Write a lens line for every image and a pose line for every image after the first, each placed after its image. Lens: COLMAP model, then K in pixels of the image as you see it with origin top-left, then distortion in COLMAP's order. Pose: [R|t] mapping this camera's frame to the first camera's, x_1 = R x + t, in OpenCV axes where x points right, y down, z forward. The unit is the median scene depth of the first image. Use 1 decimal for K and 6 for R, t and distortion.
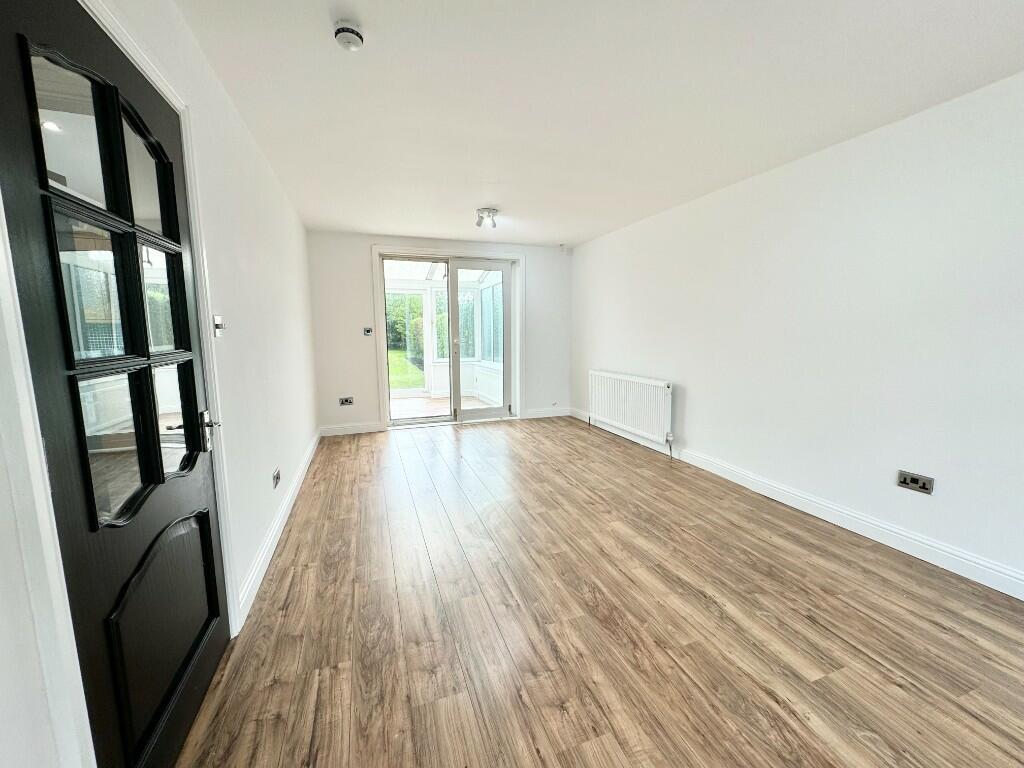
lens RADIAL K [[406.8, 0, 510.6], [0, 406.8, 387.2], [0, 0, 1]] dist [-0.003792, 0.000470]
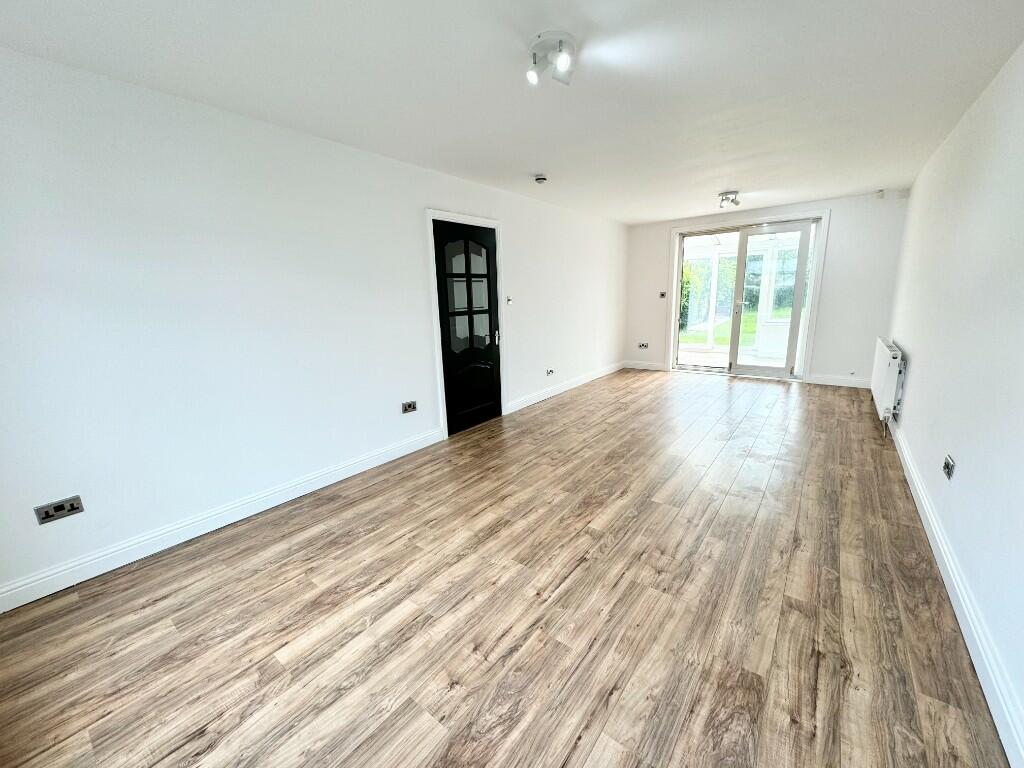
lens RADIAL K [[406.8, 0, 510.4], [0, 406.8, 382.6], [0, 0, 1]] dist [-0.003792, 0.000470]
pose [[0.533549, 0.167887, -0.828939, 0.797038], [-0.087828, 0.985800, 0.143126, 0.000705], [0.841197, -0.003561, 0.540717, -0.222391]]
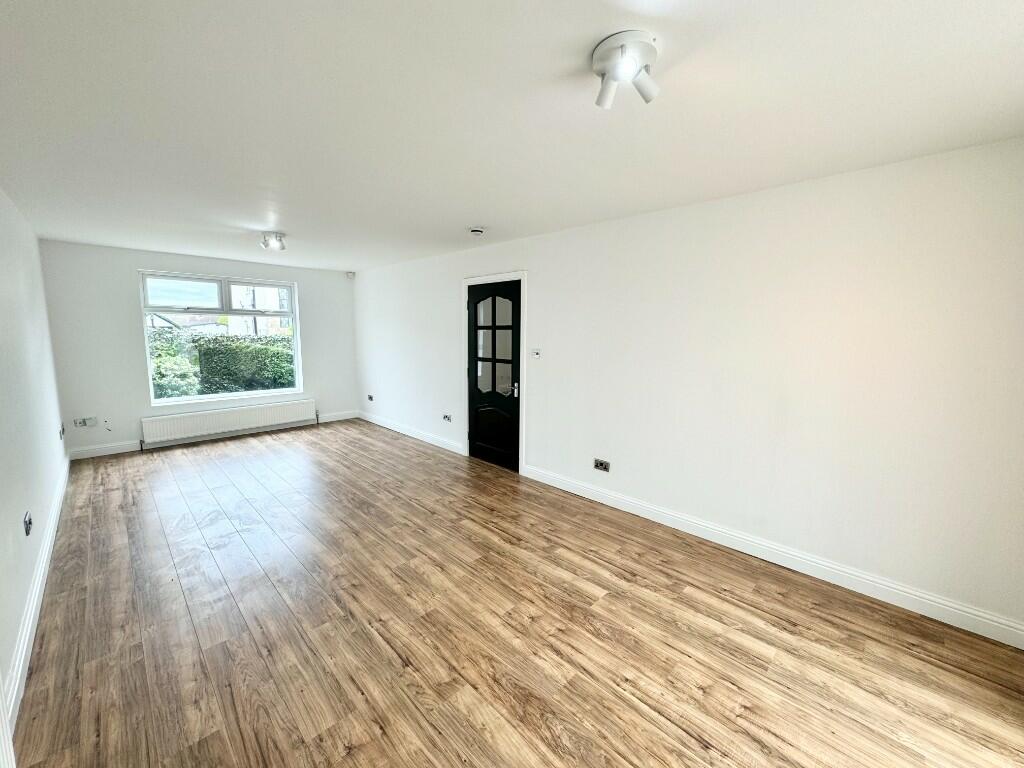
lens RADIAL K [[406.8, 0, 512.2], [0, 406.8, 384.5], [0, 0, 1]] dist [-0.003792, 0.000470]
pose [[-0.902093, 0.055432, -0.427967, 0.212783], [-0.063381, 0.963943, 0.258451, -0.292390], [0.426862, 0.260272, -0.866053, 1.533042]]
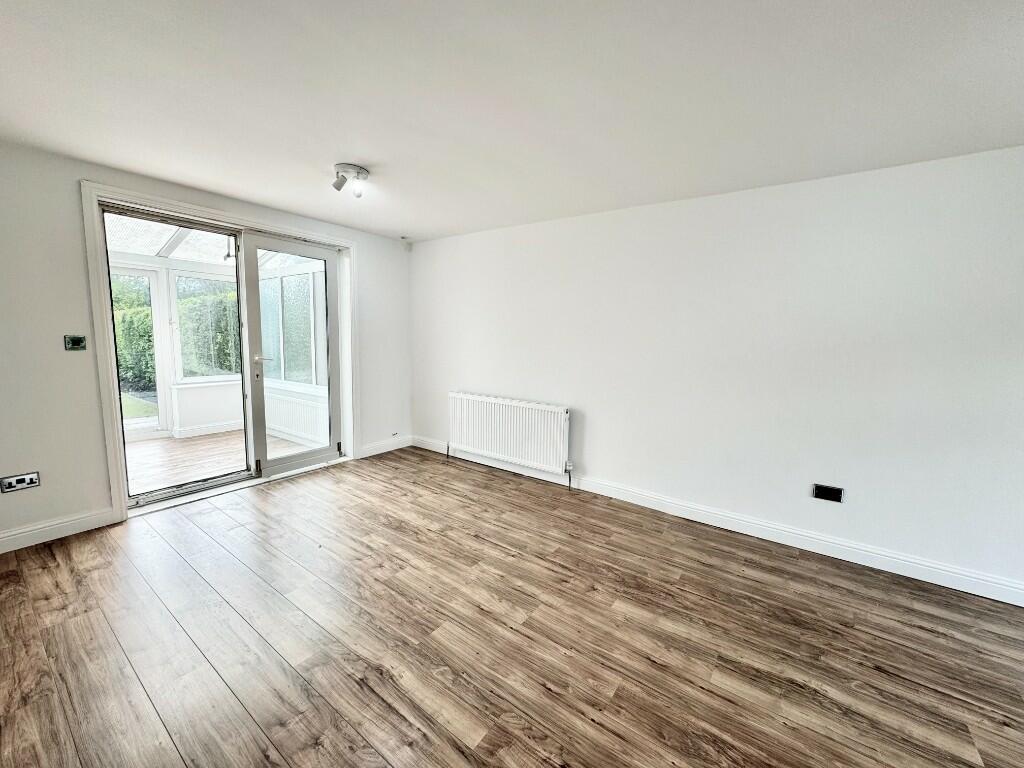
lens RADIAL K [[406.8, 0, 510.8], [0, 406.8, 386.4], [0, 0, 1]] dist [-0.003792, 0.000470]
pose [[0.822856, -0.045096, 0.566458, -0.271680], [0.048190, 0.998793, 0.009512, -0.086043], [-0.566204, 0.019471, 0.824035, 0.363312]]
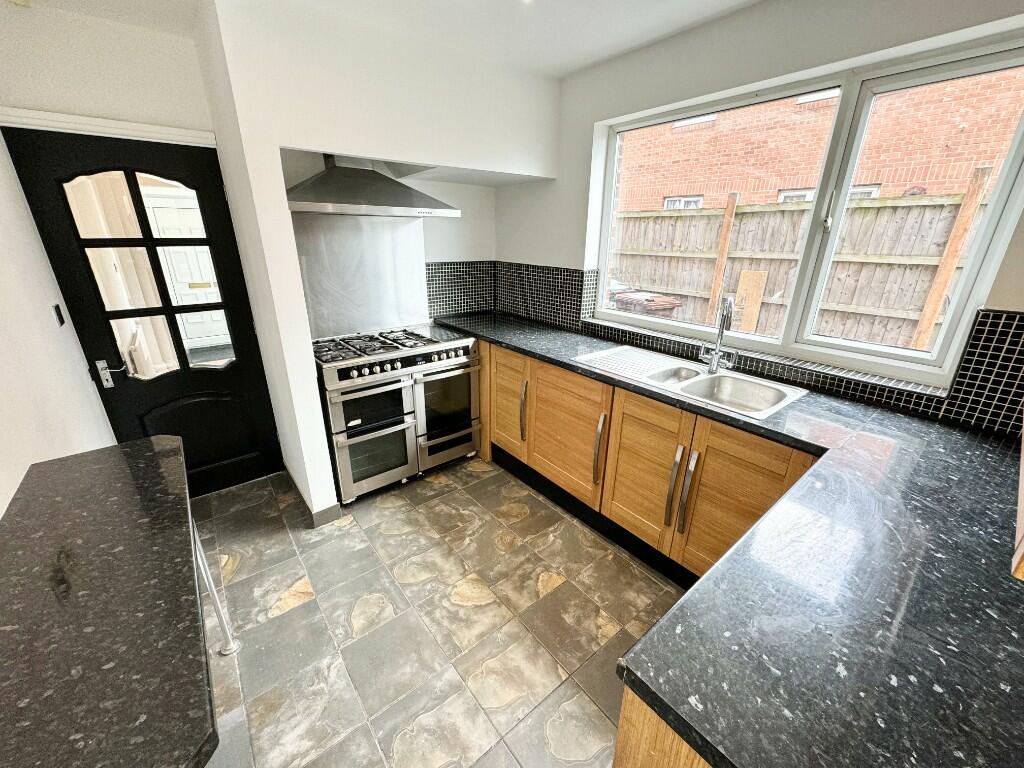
lens RADIAL K [[406.8, 0, 506.8], [0, 406.8, 381.7], [0, 0, 1]] dist [-0.003792, 0.000470]
pose [[0.328632, 0.335212, -0.882969, 0.512156], [-0.139806, 0.941861, 0.305535, -0.192067], [0.934053, 0.023036, 0.356390, 0.620351]]
